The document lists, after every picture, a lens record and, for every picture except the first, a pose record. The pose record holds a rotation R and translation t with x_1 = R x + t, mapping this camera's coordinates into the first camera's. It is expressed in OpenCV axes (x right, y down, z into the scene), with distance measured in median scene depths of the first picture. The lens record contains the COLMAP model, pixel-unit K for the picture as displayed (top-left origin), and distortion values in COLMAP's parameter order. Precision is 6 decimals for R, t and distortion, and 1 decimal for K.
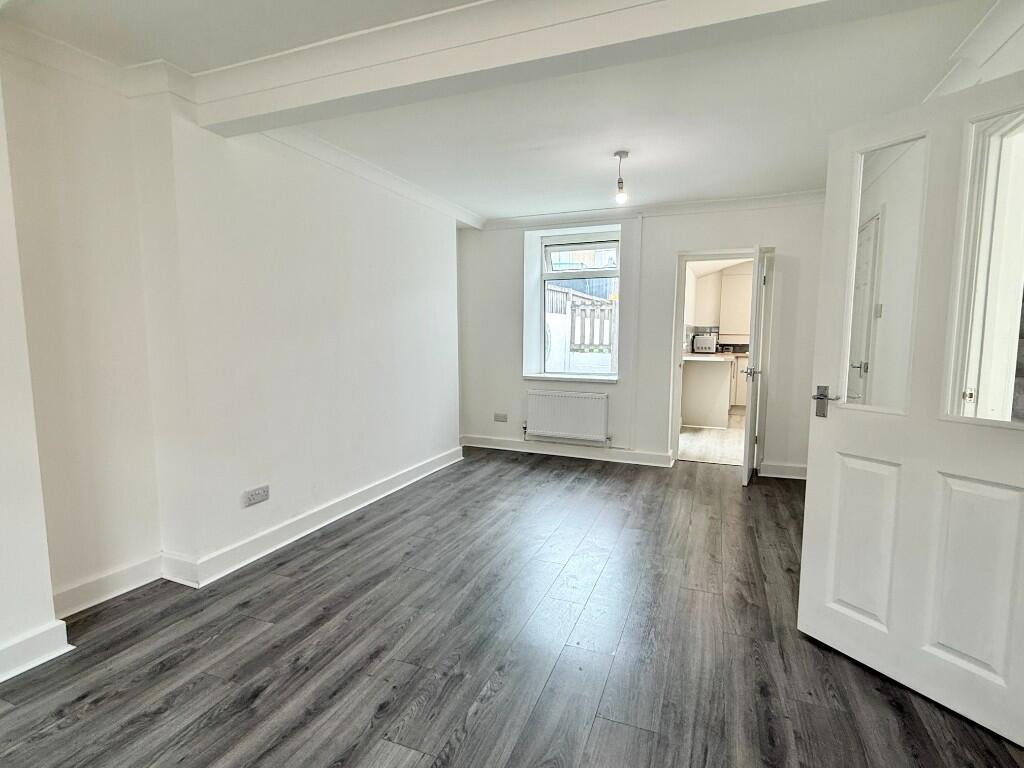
lens RADIAL K [[527.0, 0, 507.4], [0, 527.0, 384.0], [0, 0, 1]] dist [-0.001528, 0.000119]
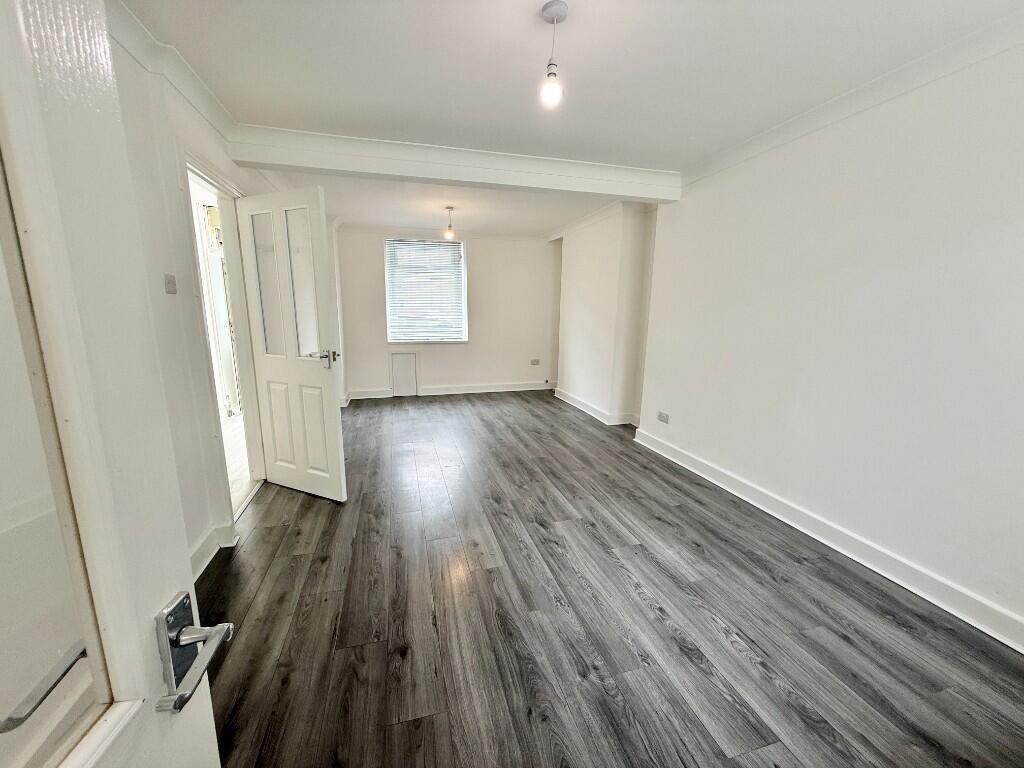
lens RADIAL K [[409.6, 0, 512.6], [0, 409.6, 384.4], [0, 0, 1]] dist [0.000544, 0.000072]
pose [[-0.794232, 0.099968, -0.599335, 0.533837], [-0.068175, 0.965483, 0.251385, -0.143227], [0.603778, 0.240517, -0.760002, 1.345293]]
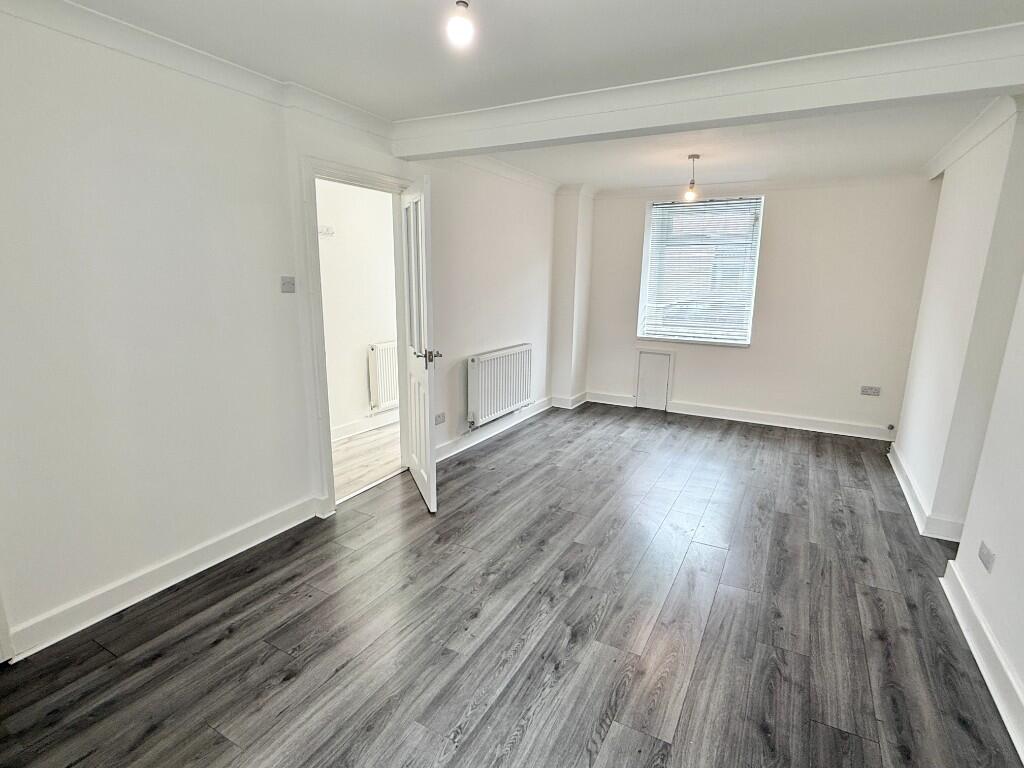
lens RADIAL K [[527.0, 0, 511.9], [0, 527.0, 386.2], [0, 0, 1]] dist [-0.001528, 0.000119]
pose [[-0.991997, -0.046796, 0.117269, 0.109572], [-0.009785, 0.954482, 0.298108, -0.200283], [-0.125882, 0.294575, -0.947301, 1.409712]]
